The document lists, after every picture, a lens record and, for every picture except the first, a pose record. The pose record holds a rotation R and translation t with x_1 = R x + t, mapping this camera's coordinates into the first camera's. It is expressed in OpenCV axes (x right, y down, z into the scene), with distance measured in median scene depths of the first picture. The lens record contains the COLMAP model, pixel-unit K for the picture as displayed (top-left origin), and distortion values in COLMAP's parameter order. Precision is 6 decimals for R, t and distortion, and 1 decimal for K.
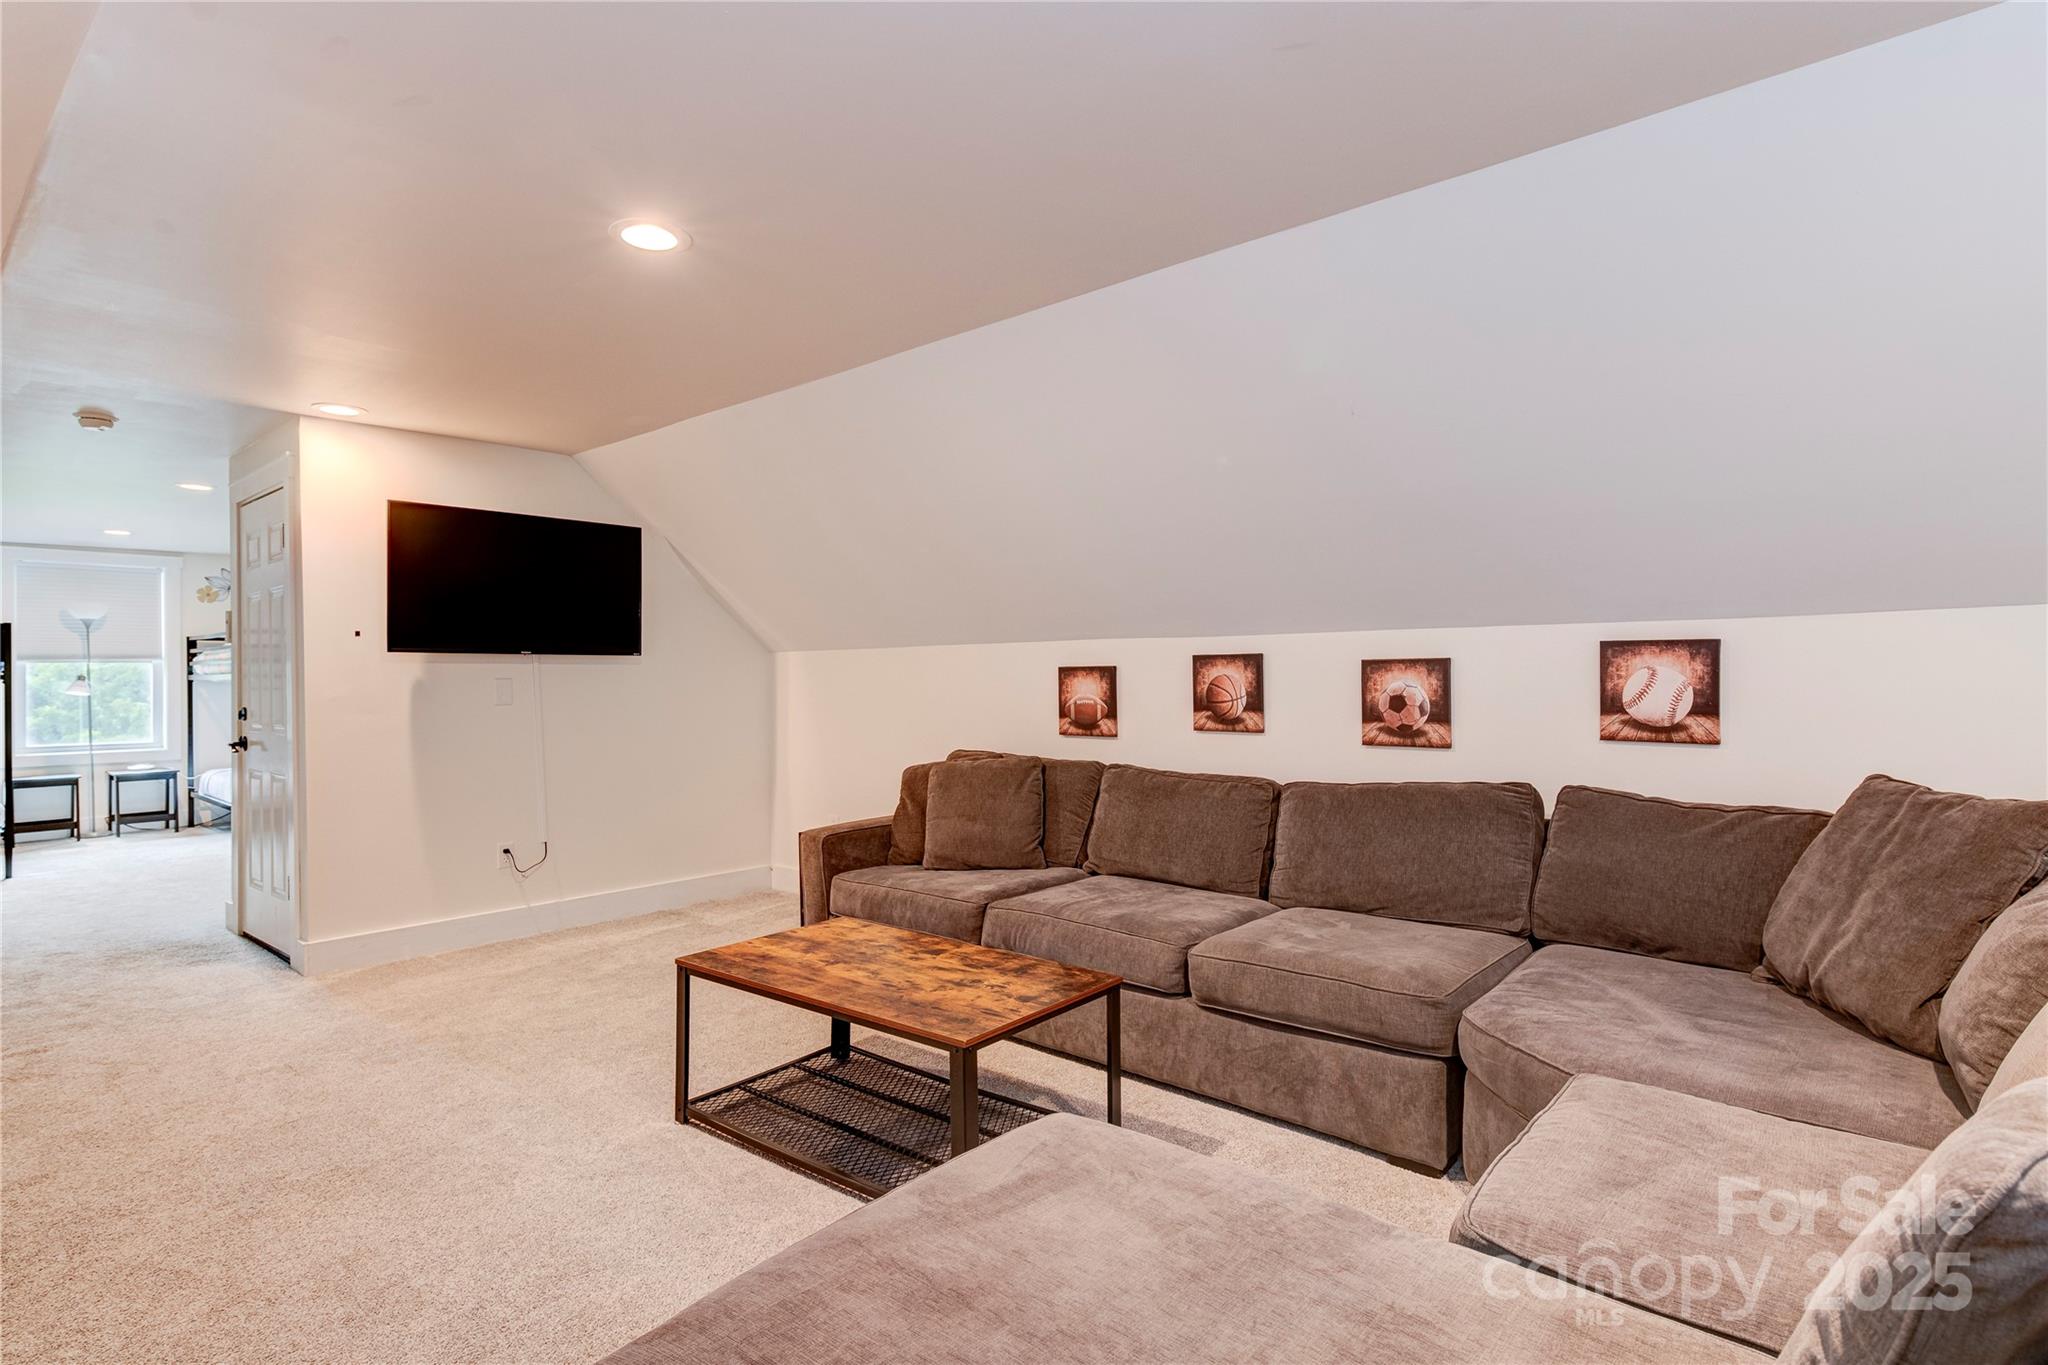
lens RADIAL K [[1055.9, 0, 1029.1], [0, 1055.9, 687.4], [0, 0, 1]] dist [-0.000814, -0.000092]
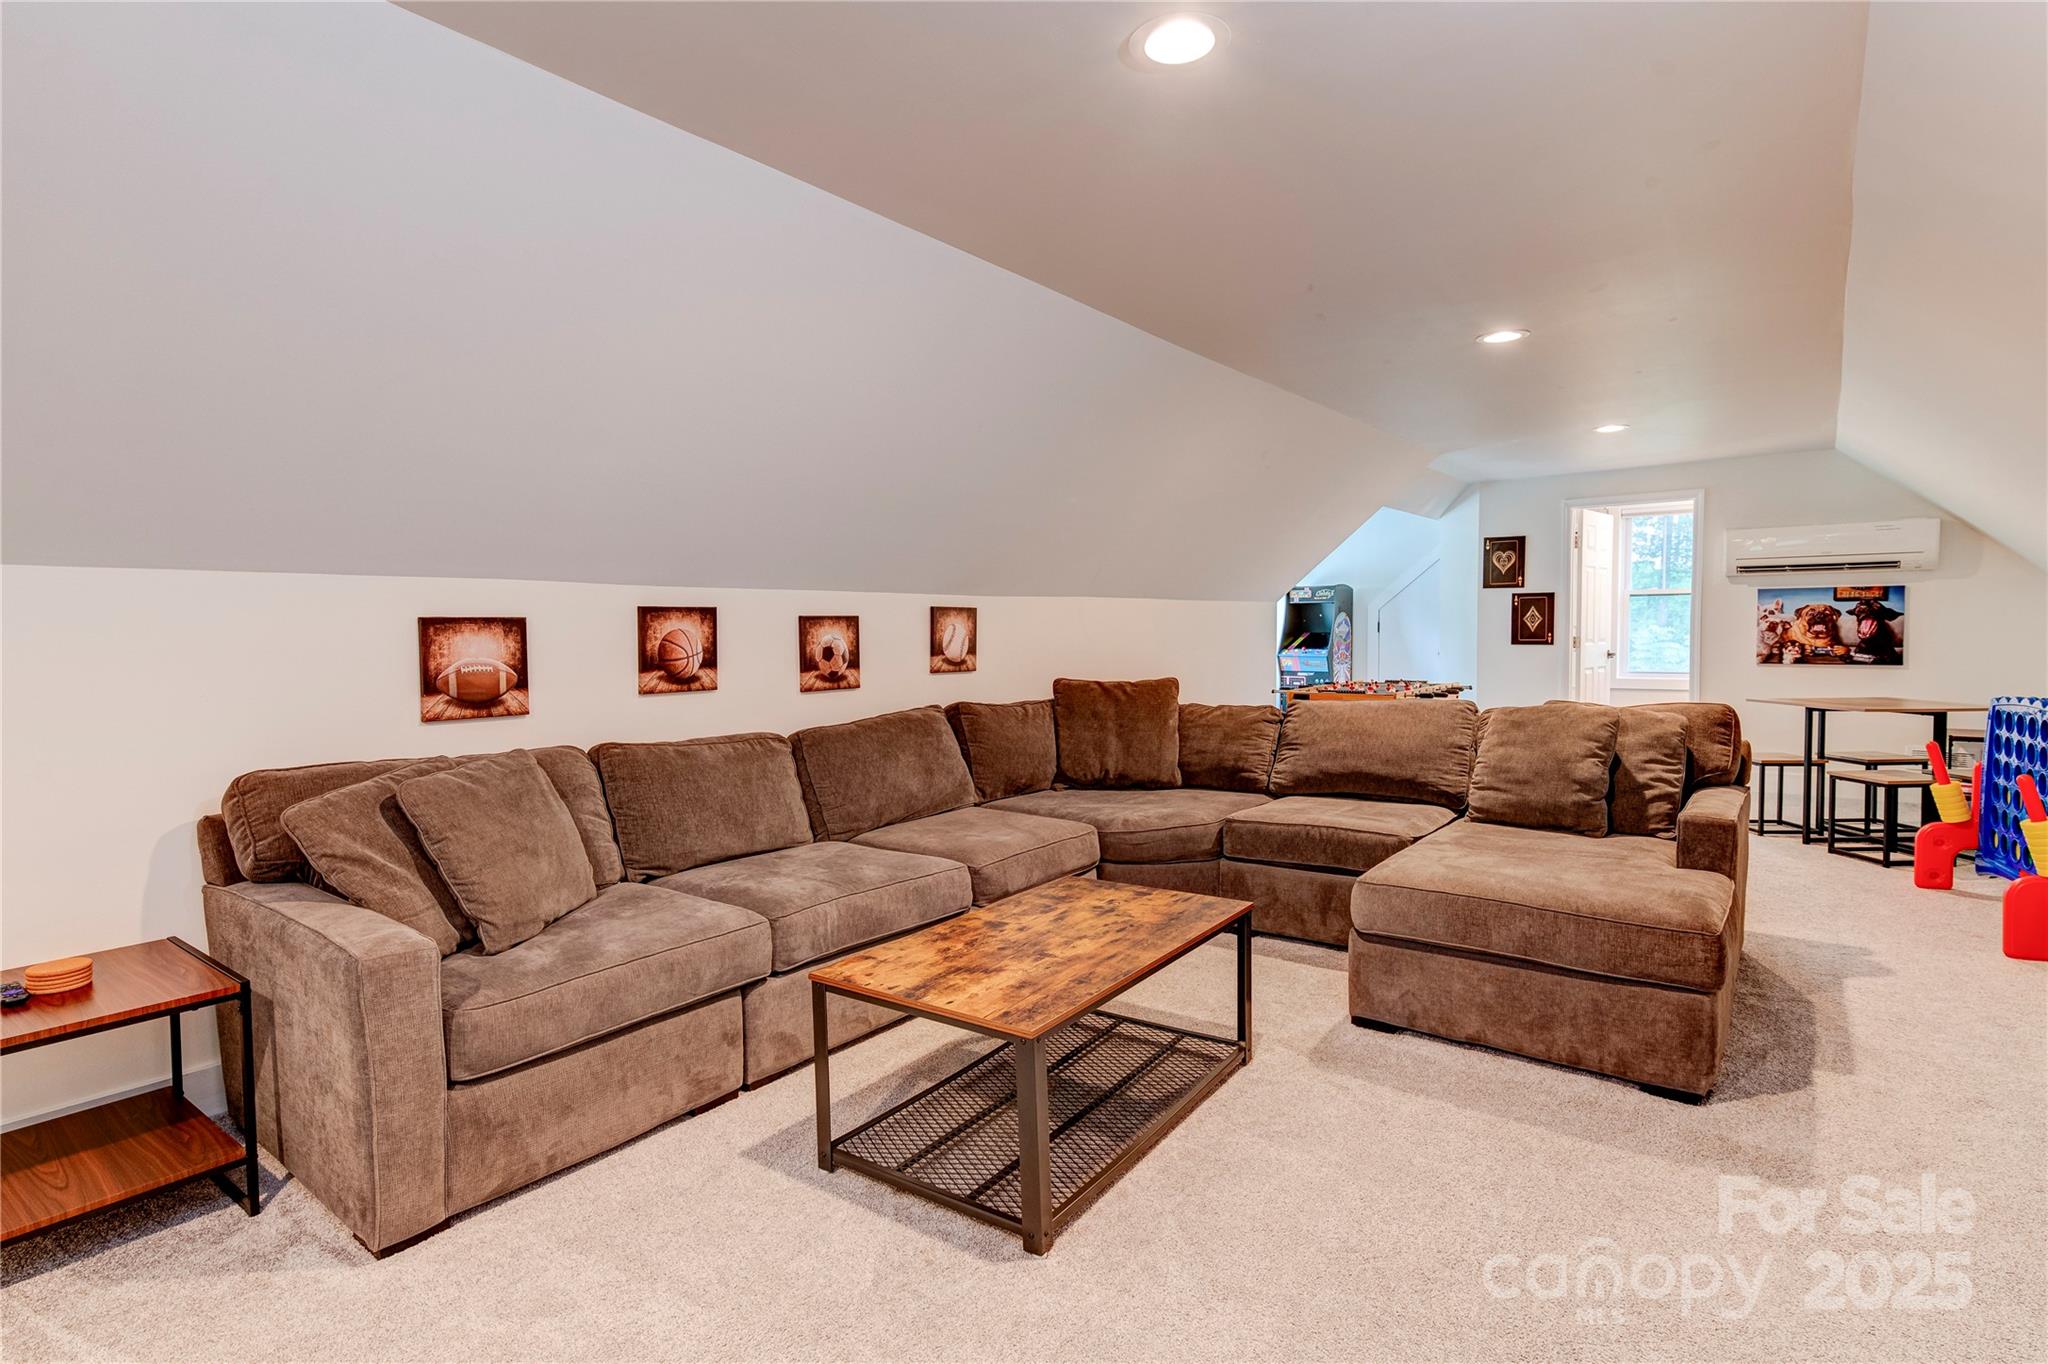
lens RADIAL K [[1055.9, 0, 1029.4], [0, 1055.9, 675.2], [0, 0, 1]] dist [-0.000814, -0.000092]
pose [[-0.088187, -0.029222, 0.995675, -0.825969], [0.029473, 0.999055, 0.031932, 0.008181], [-0.995668, 0.032162, -0.087243, 0.874960]]
